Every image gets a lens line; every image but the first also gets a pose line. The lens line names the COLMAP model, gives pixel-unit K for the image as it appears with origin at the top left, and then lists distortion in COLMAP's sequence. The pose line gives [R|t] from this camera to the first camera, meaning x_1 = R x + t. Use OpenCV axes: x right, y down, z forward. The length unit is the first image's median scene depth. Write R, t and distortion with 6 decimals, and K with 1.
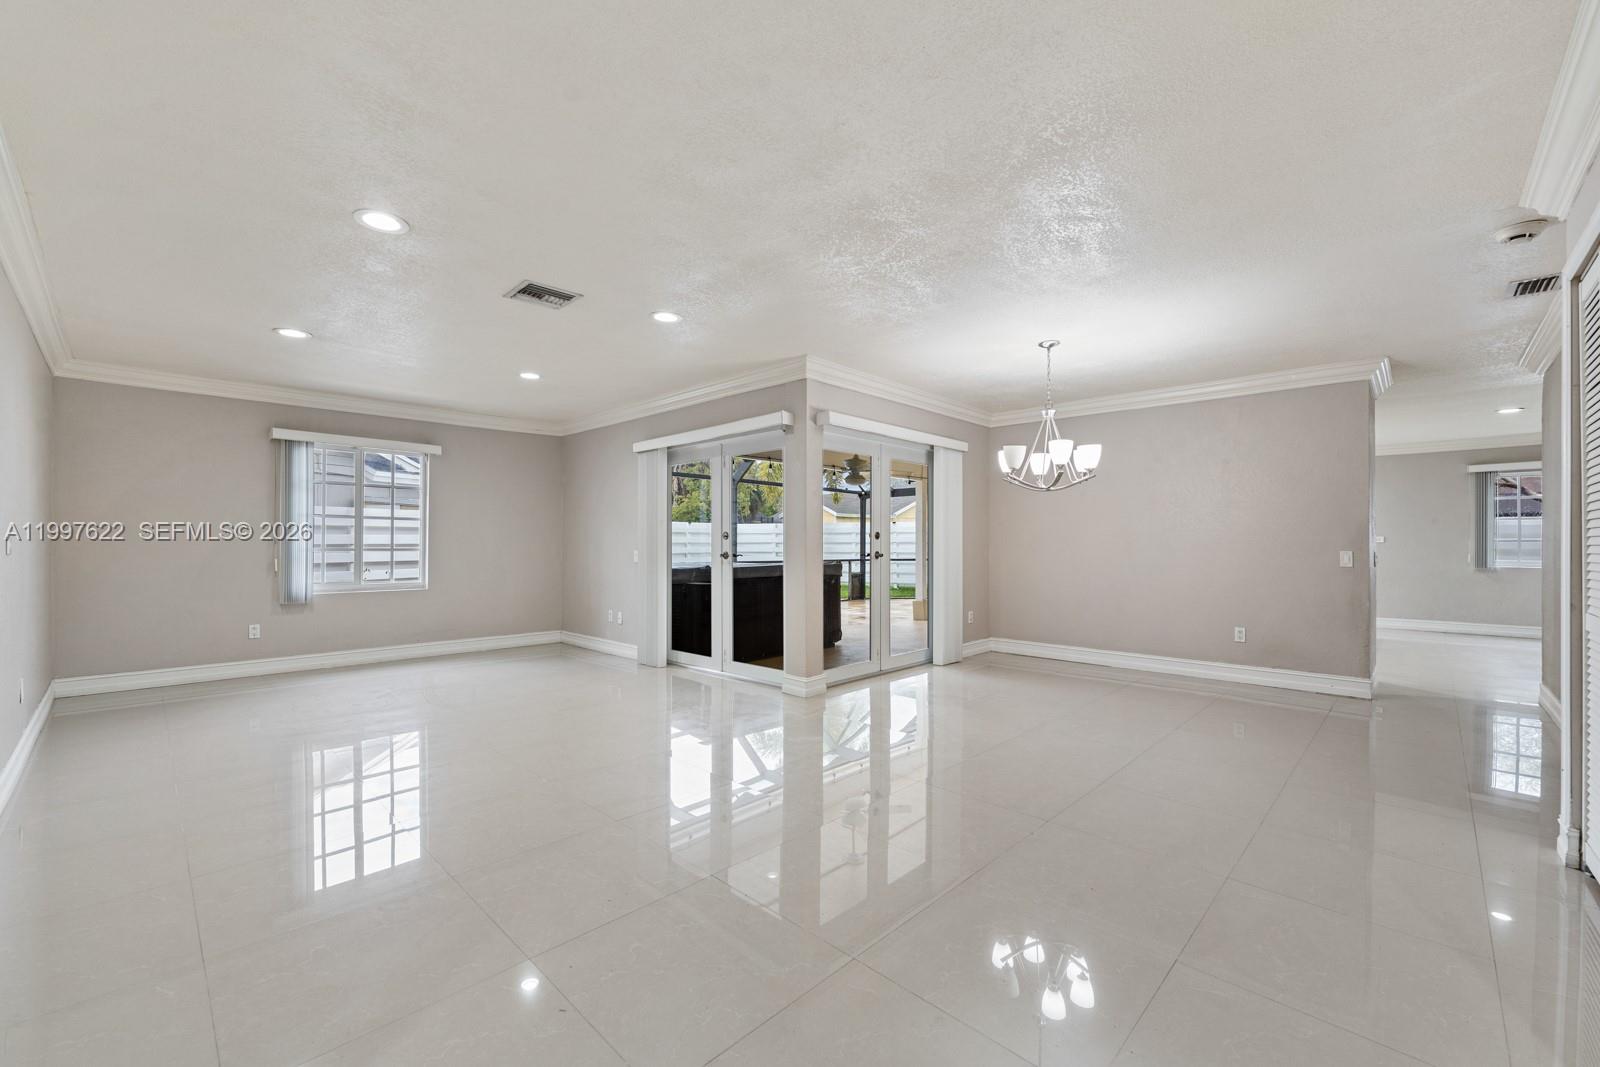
lens RADIAL K [[645.5, 0, 795.3], [0, 645.5, 532.6], [0, 0, 1]] dist [-0.003211, -0.000227]
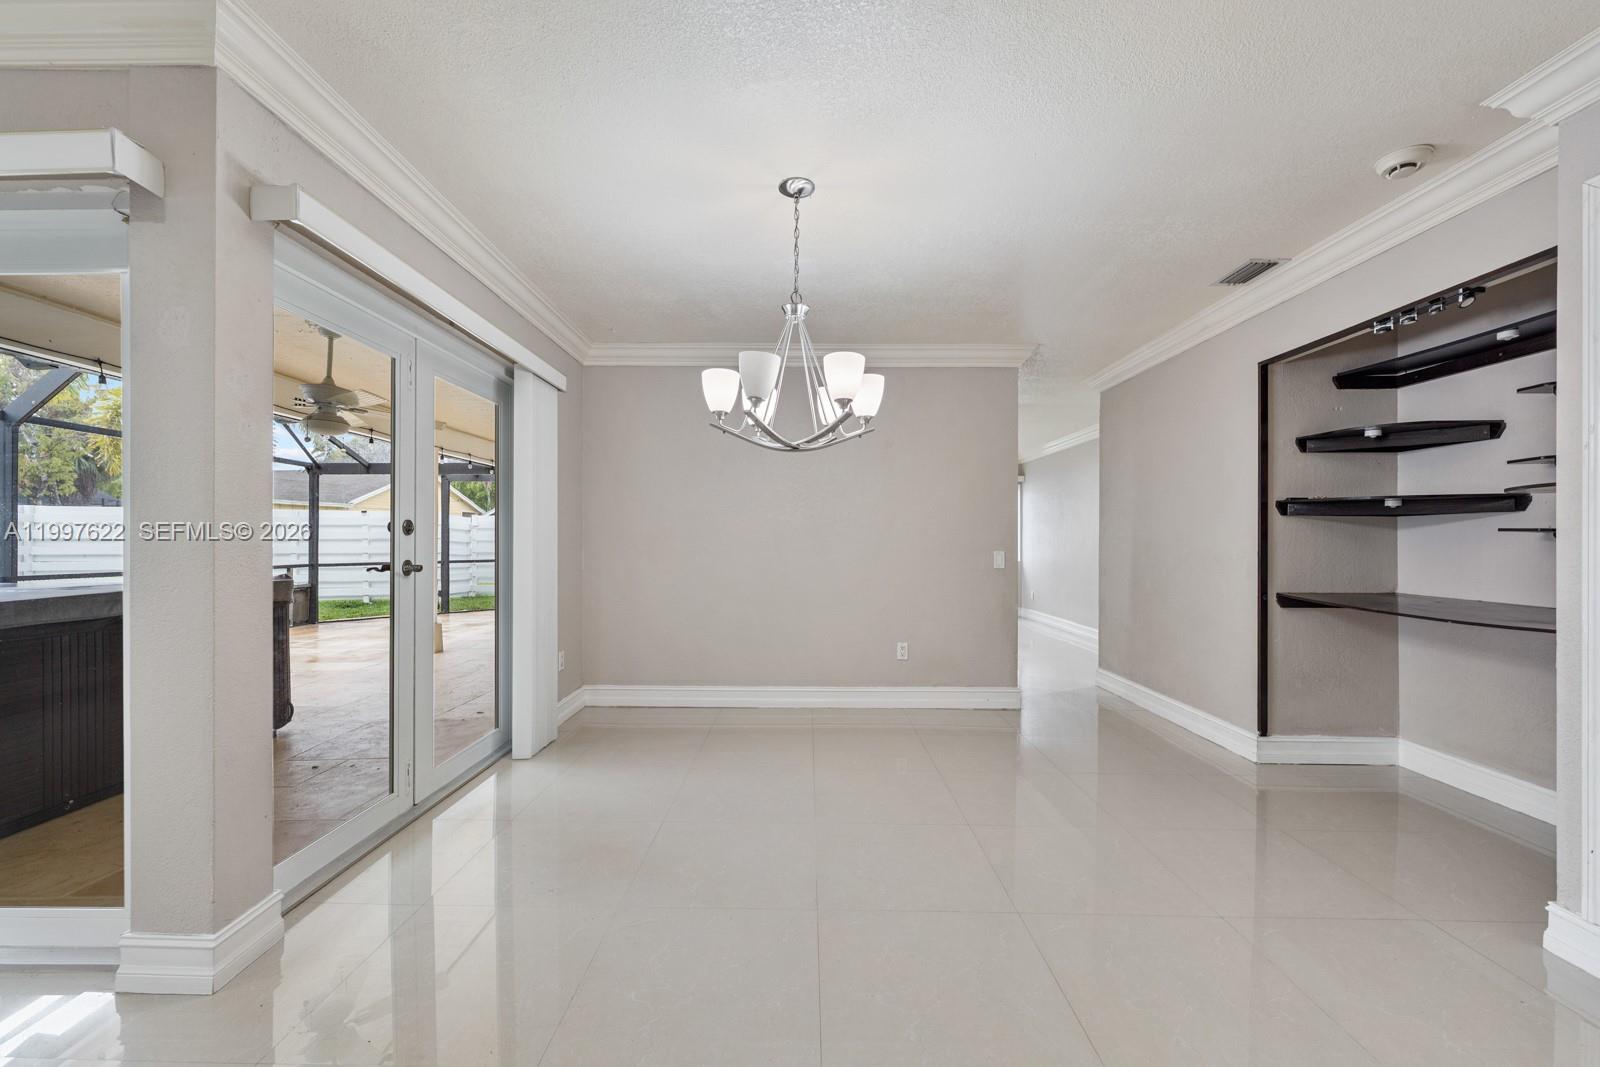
lens RADIAL K [[650.8, 0, 794.8], [0, 650.8, 539.1], [0, 0, 1]] dist [-0.001912, -0.000270]
pose [[0.724981, 0.002089, 0.688766, 0.002933], [-0.012592, 0.999868, 0.010222, 0.005080], [-0.688654, -0.016084, 0.724912, 0.454796]]
